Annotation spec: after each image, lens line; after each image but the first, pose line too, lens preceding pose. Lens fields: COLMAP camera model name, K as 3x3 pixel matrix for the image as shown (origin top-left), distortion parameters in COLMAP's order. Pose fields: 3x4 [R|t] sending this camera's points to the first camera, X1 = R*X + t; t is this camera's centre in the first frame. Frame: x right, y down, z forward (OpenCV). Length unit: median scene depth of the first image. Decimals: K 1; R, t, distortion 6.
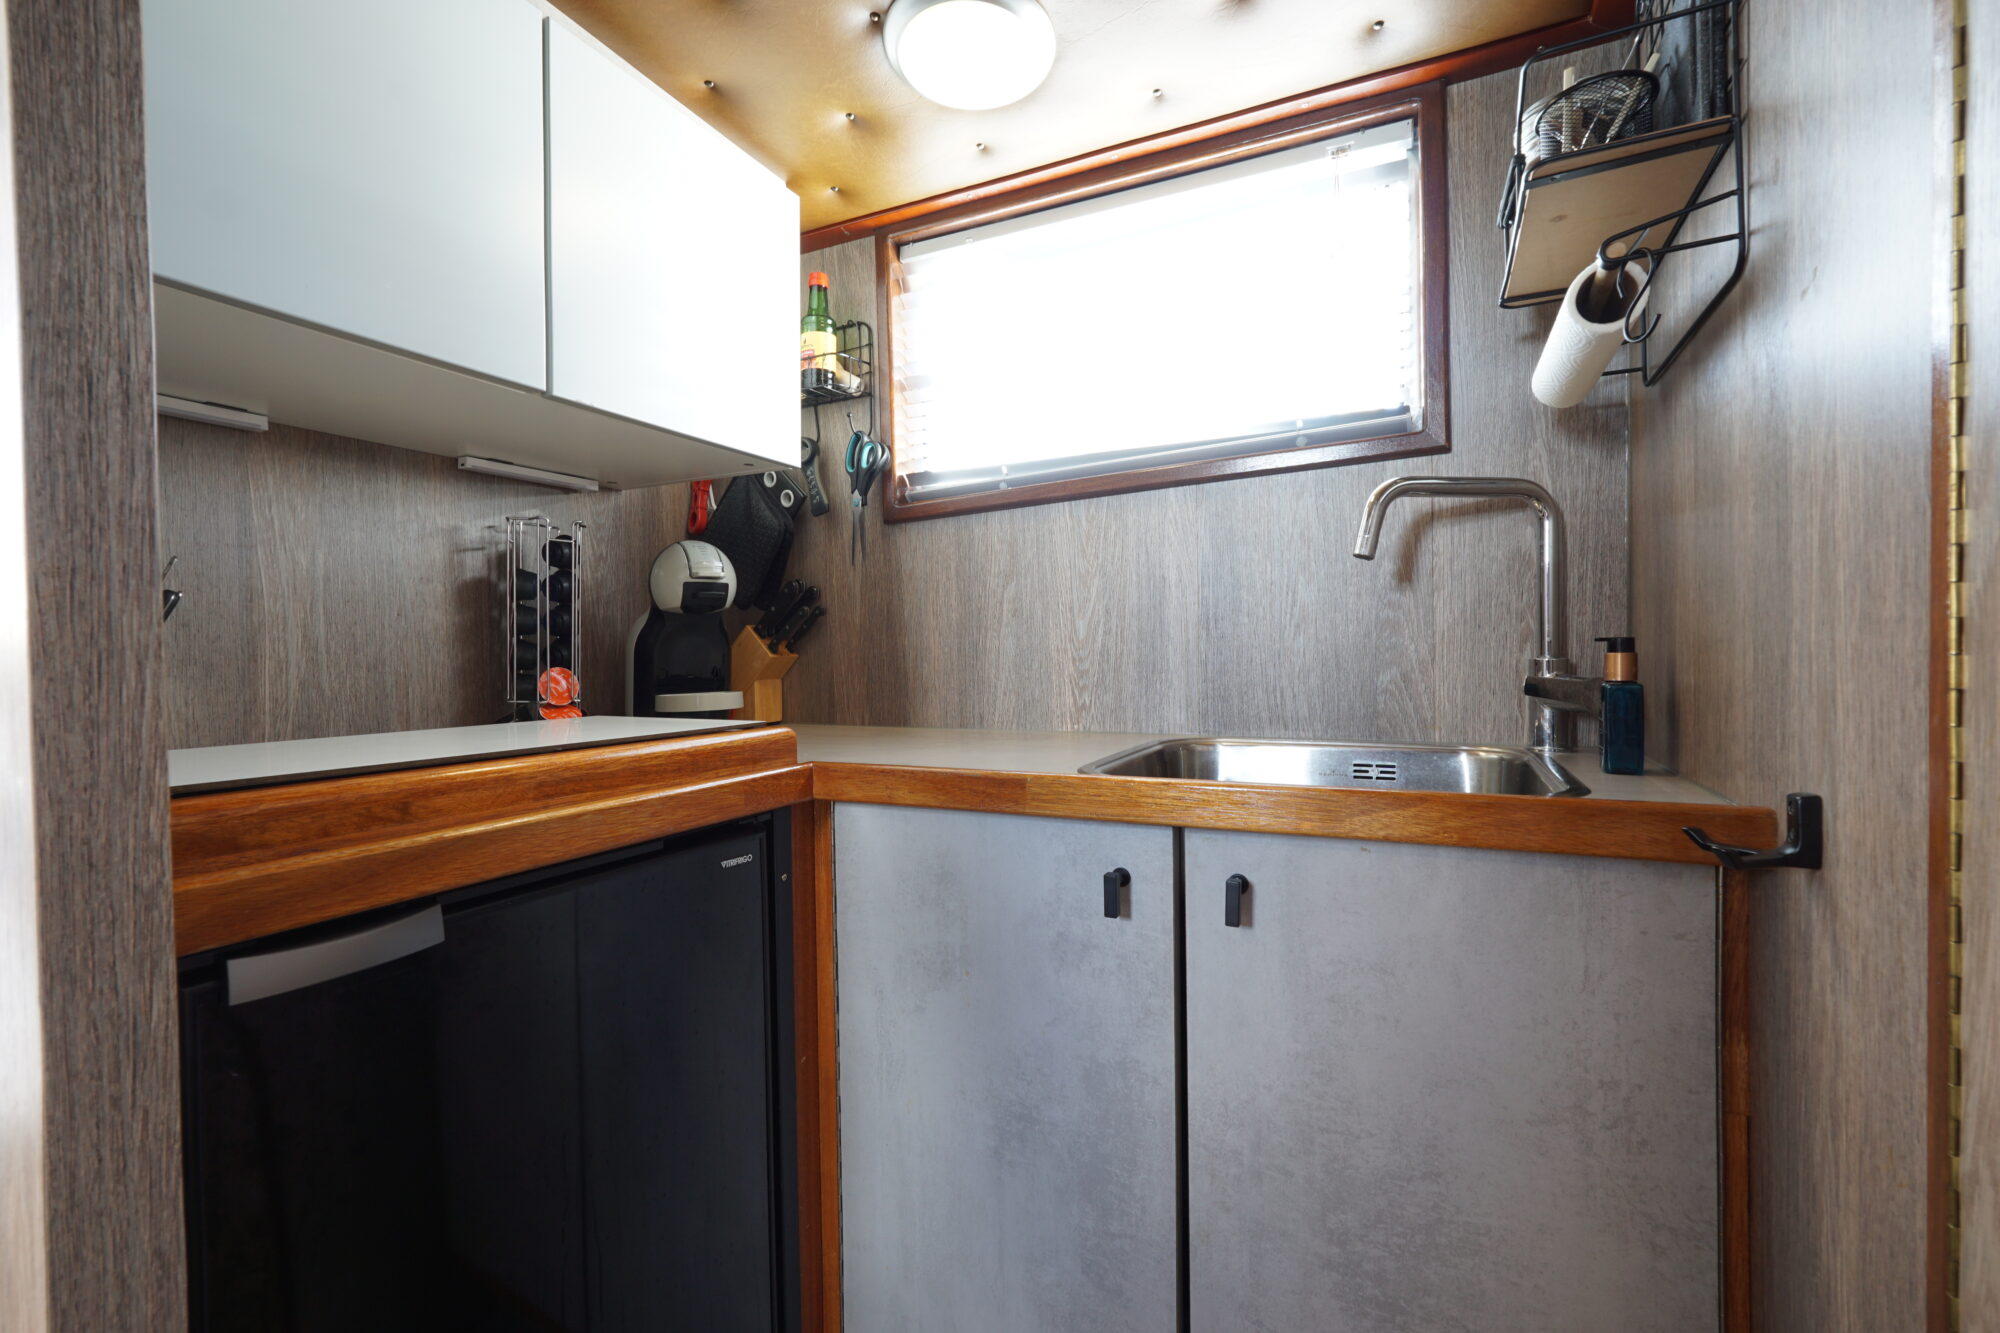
lens RADIAL K [[840.9, 0, 1001.2], [0, 840.9, 665.4], [0, 0, 1]] dist [-0.018084, 0.007073]
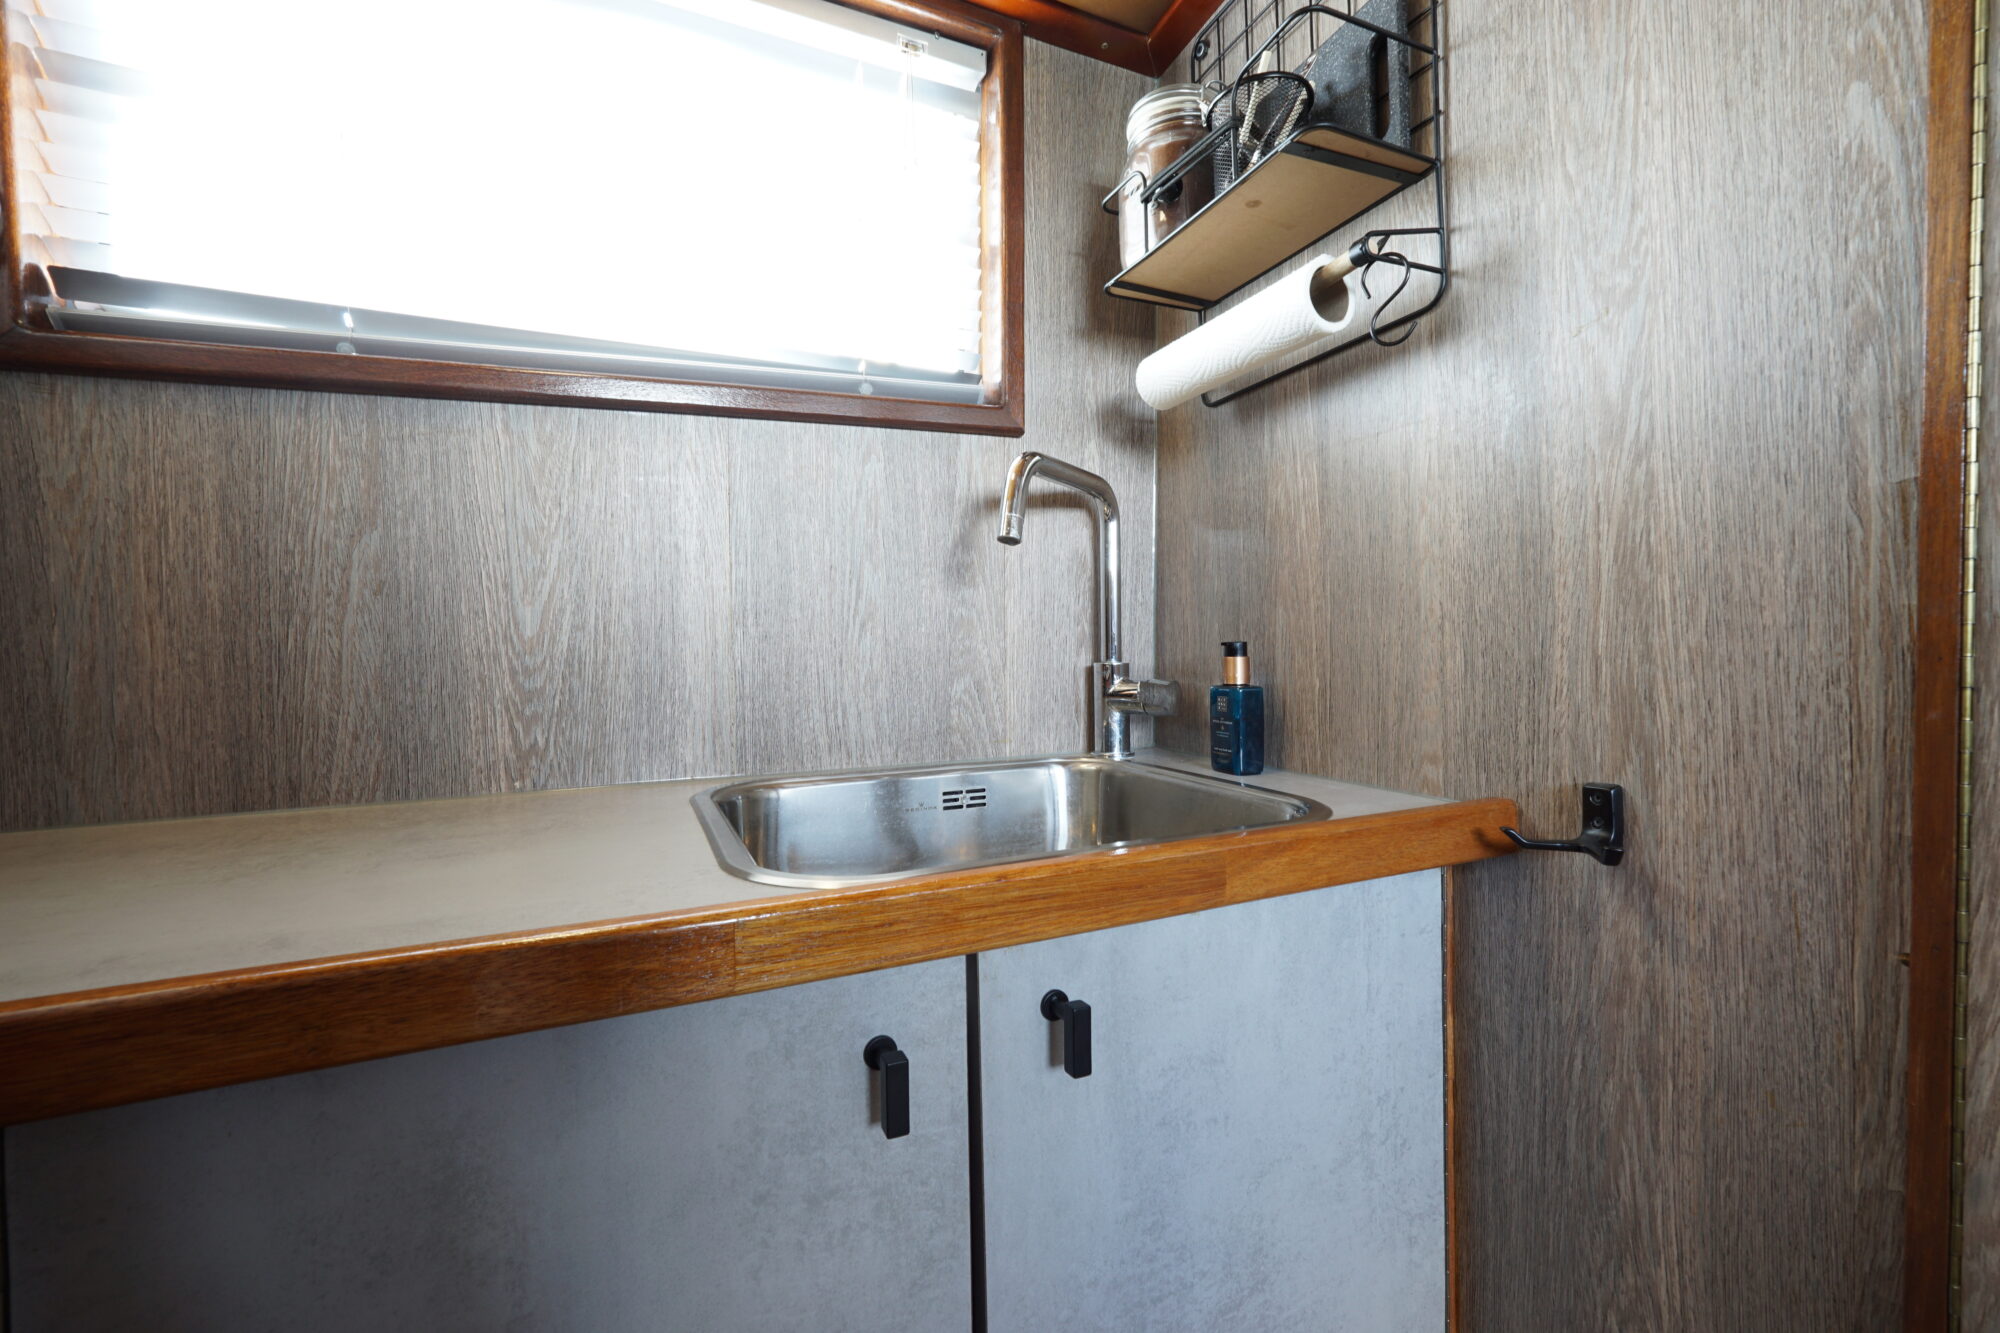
lens RADIAL K [[840.9, 0, 1003.3], [0, 840.9, 664.9], [0, 0, 1]] dist [-0.018084, 0.007073]
pose [[0.631086, -0.011470, 0.775628, -0.172602], [0.016486, 0.999863, 0.001372, -0.007973], [-0.775538, 0.011922, 0.631188, 0.405268]]
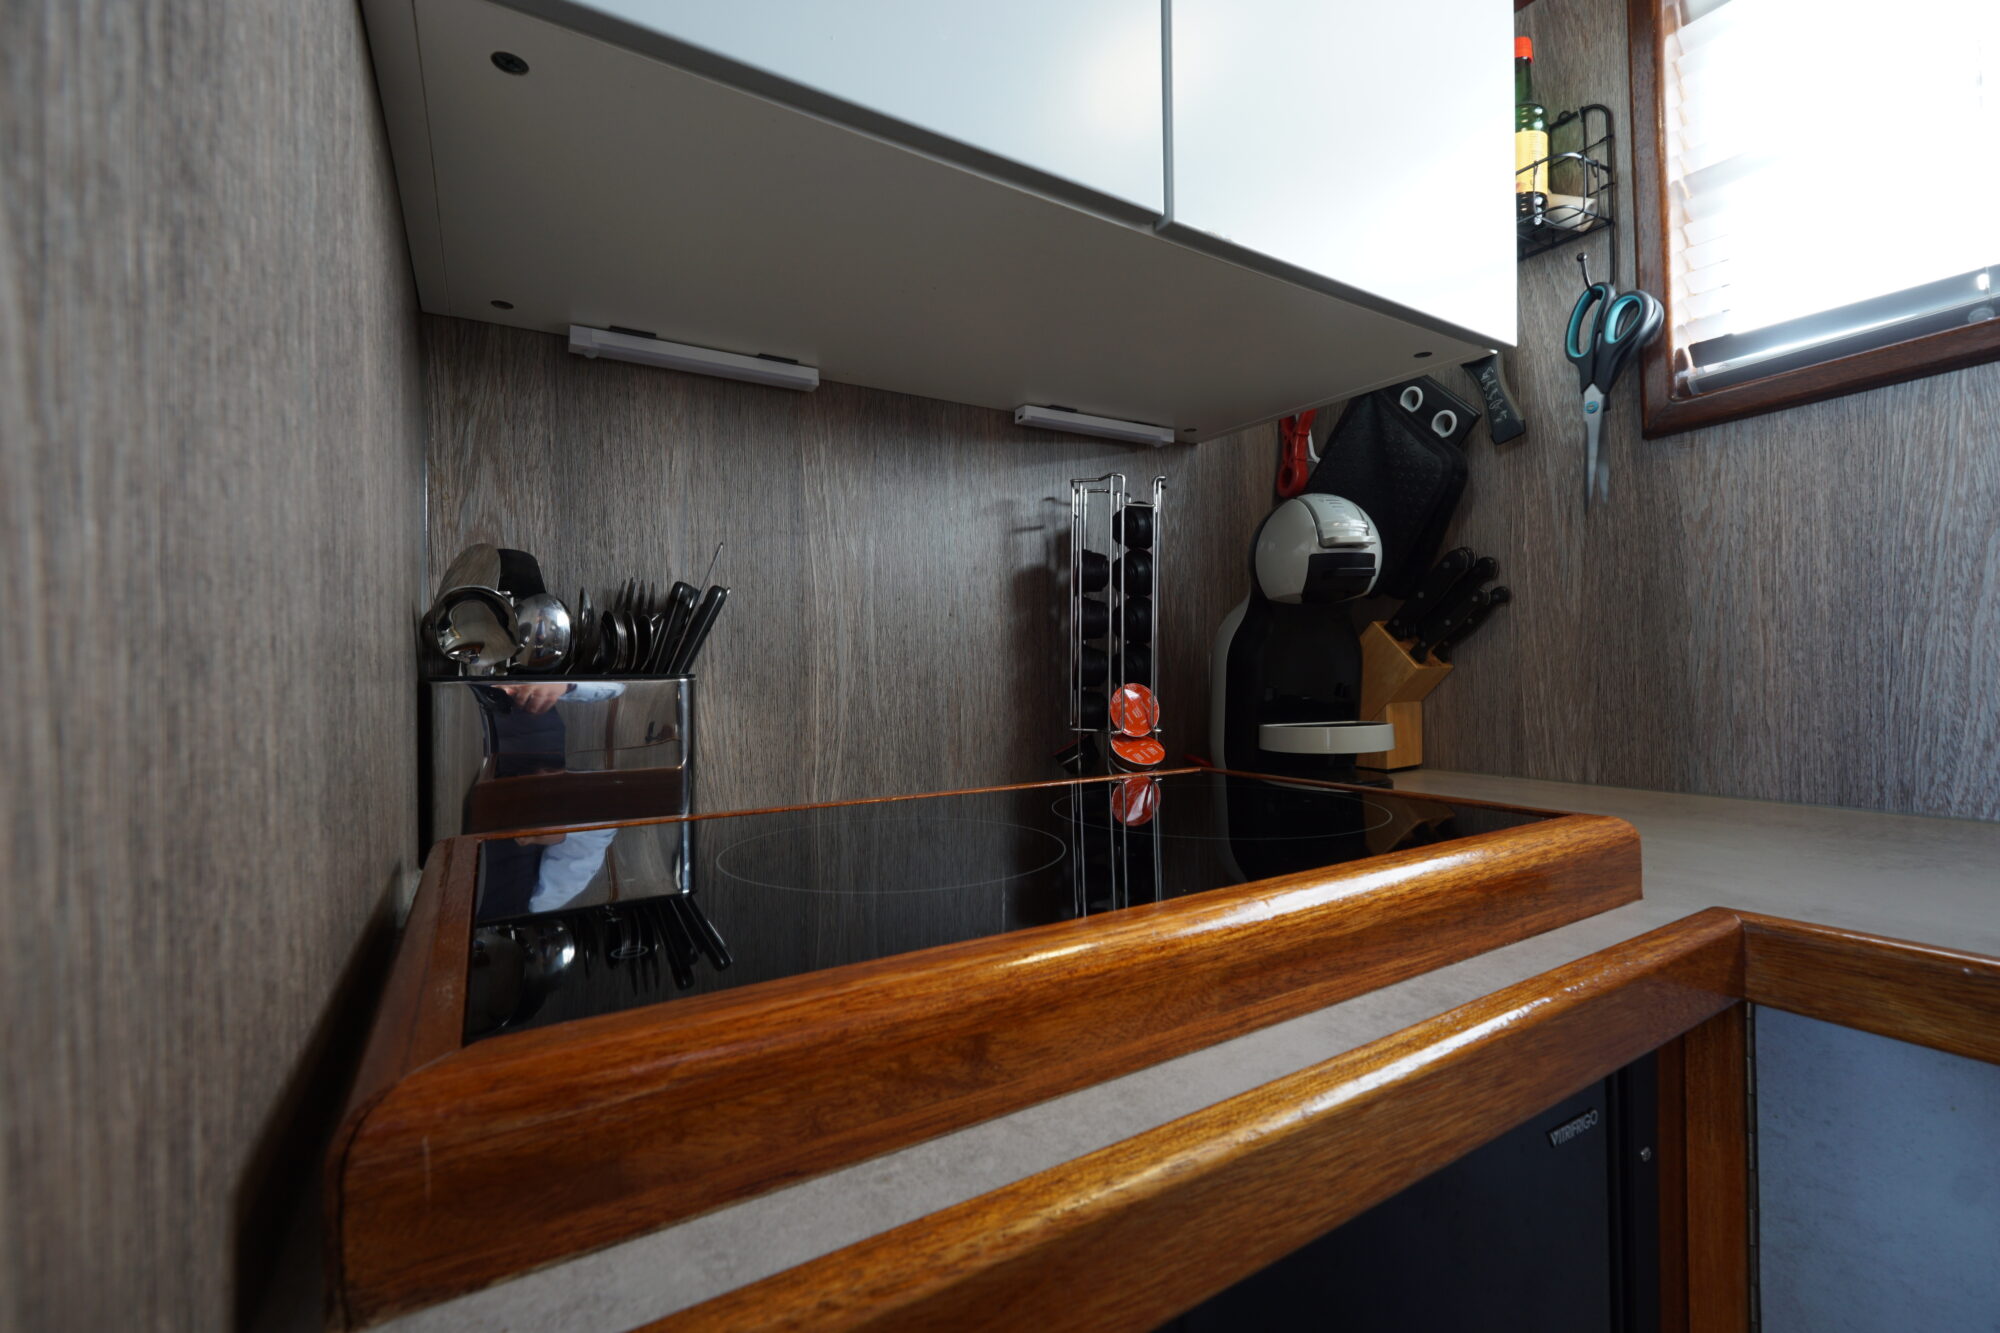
lens RADIAL K [[840.9, 0, 996.3], [0, 840.9, 666.3], [0, 0, 1]] dist [-0.018084, 0.007073]
pose [[0.845741, 0.000043, -0.533594, -0.260176], [-0.005107, 0.999955, -0.008014, -0.006472], [0.533570, 0.009503, 0.845703, 0.349558]]
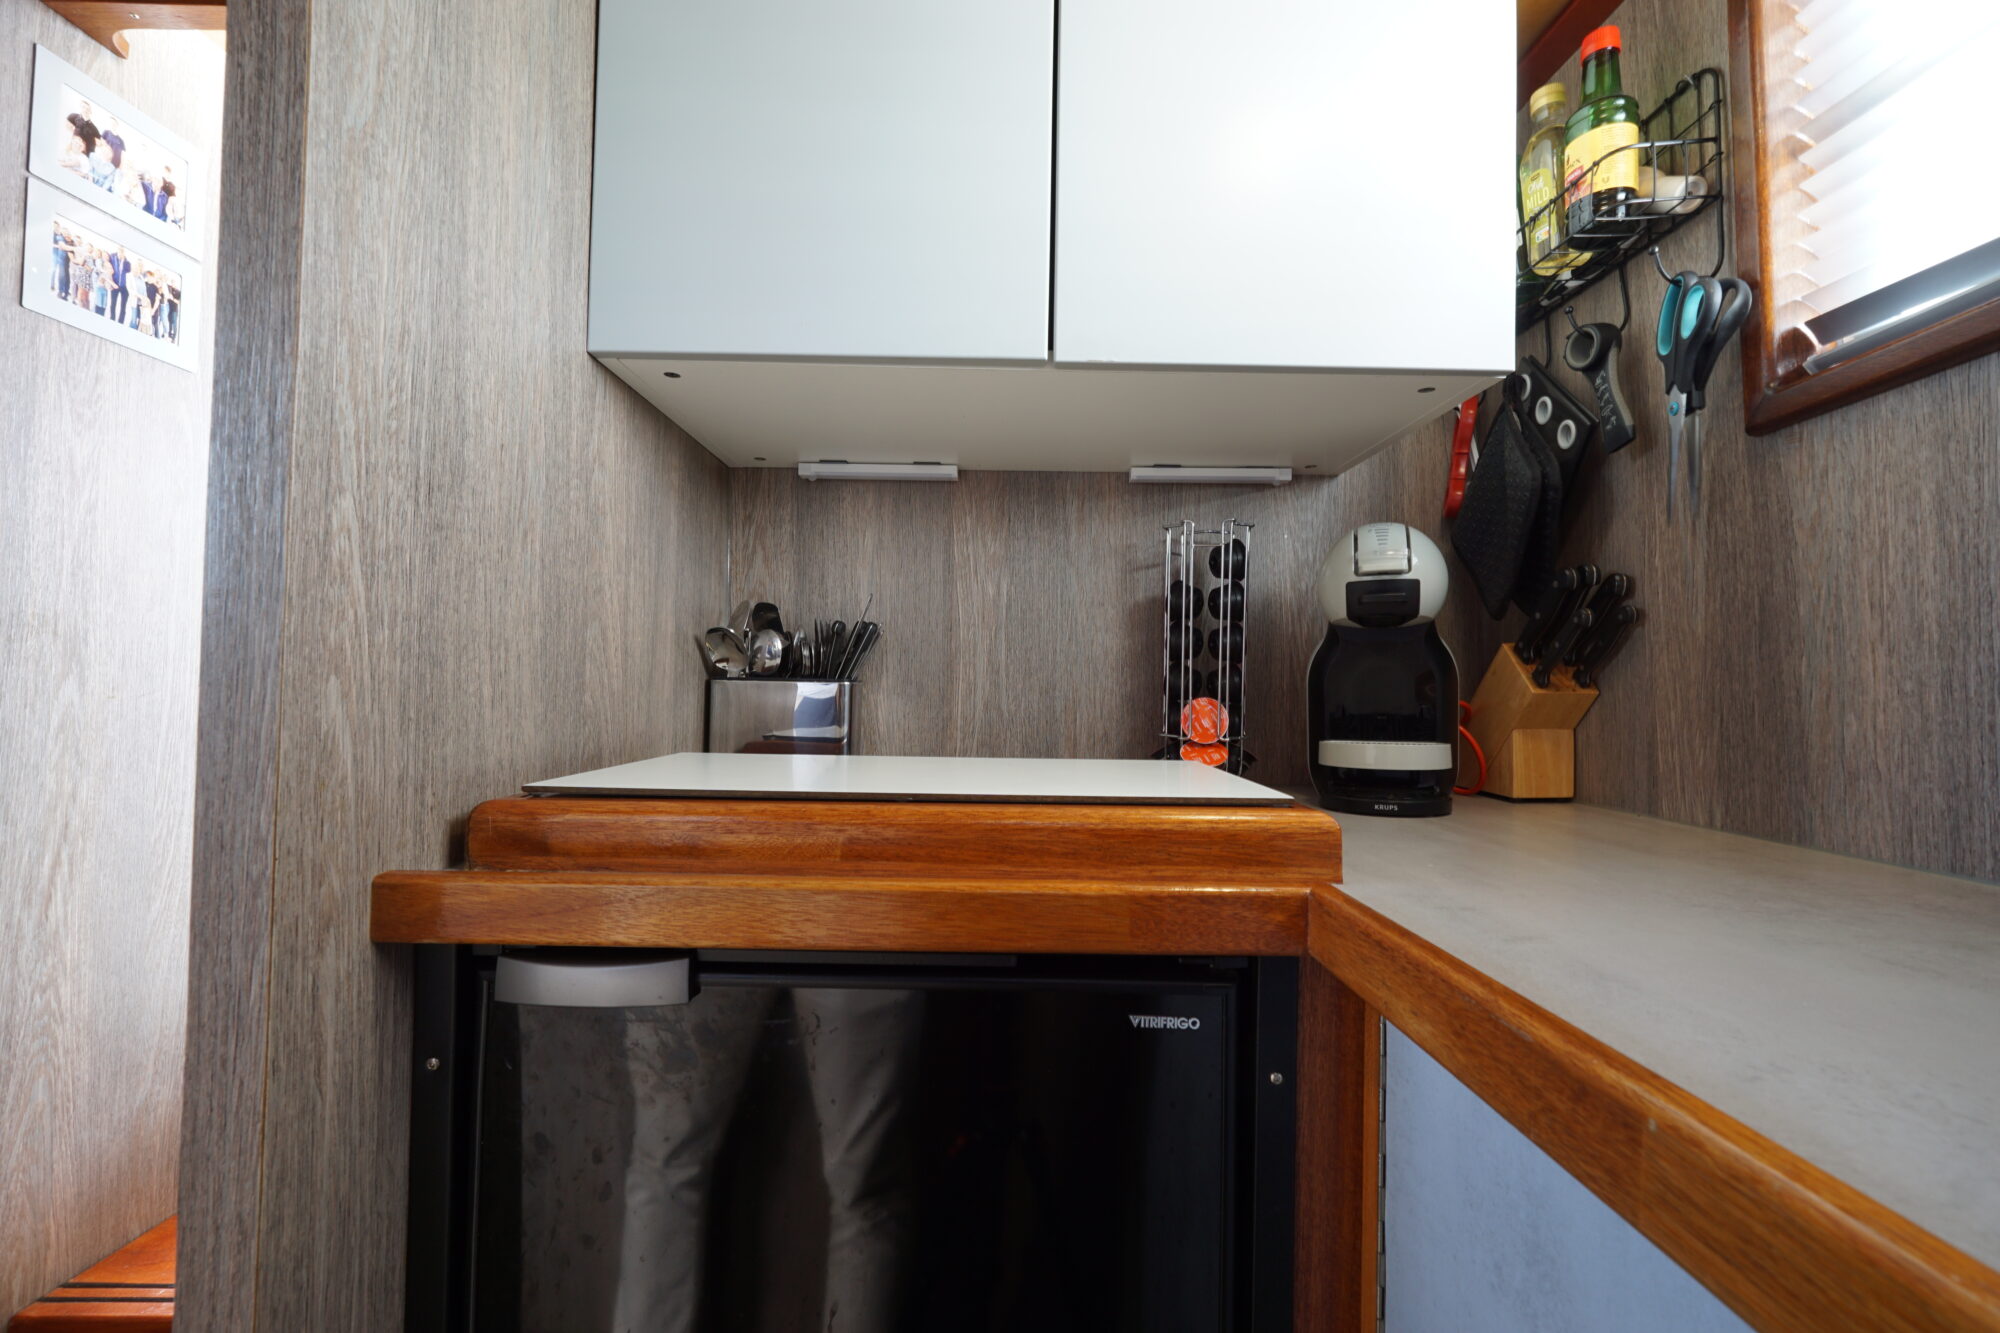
lens RADIAL K [[840.9, 0, 998.3], [0, 840.9, 667.2], [0, 0, 1]] dist [-0.018084, 0.007073]
pose [[0.445444, -0.001564, -0.895309, 0.134249], [-0.032084, 0.999328, -0.017708, -0.007067], [0.894735, 0.036613, 0.445094, 0.469890]]
